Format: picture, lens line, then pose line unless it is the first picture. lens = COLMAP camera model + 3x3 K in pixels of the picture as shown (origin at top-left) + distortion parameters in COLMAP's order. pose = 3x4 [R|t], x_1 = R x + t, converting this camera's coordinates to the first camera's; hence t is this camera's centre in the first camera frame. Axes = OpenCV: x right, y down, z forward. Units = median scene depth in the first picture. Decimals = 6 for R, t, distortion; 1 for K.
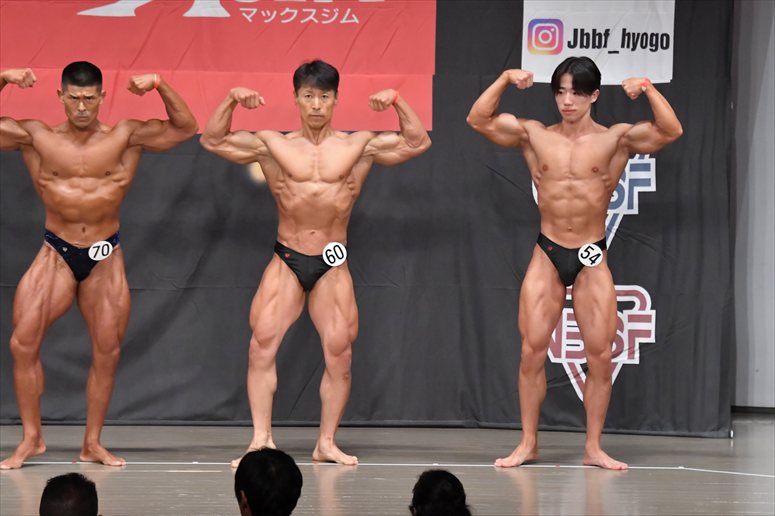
lens RADIAL K [[4630.5, 0, 381.1], [0, 4630.5, 258.6], [0, 0, 1]] dist [1.804441, 0.000000]
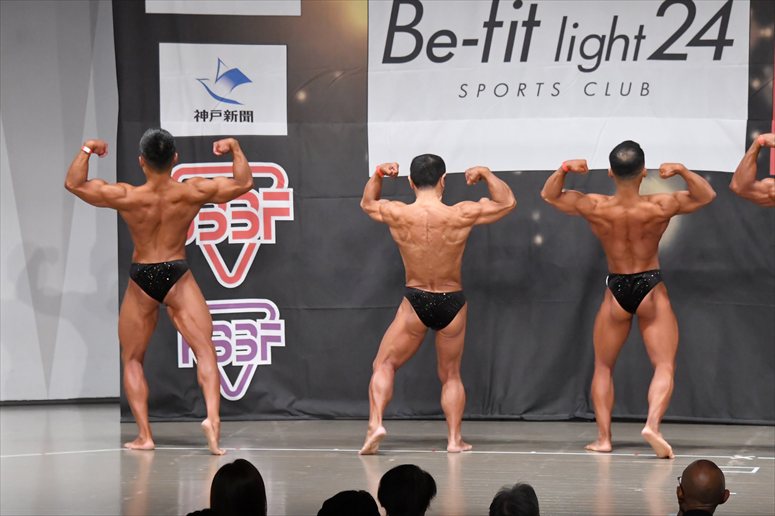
lens RADIAL K [[3956.4, 0, 398.9], [0, 3956.4, 257.6], [0, 0, 1]] dist [1.290299, 0.000000]
pose [[0.978456, -0.007400, -0.206323, 0.296343], [0.005975, 0.999954, -0.007530, 0.003045], [0.206369, 0.006135, 0.978455, 0.015109]]
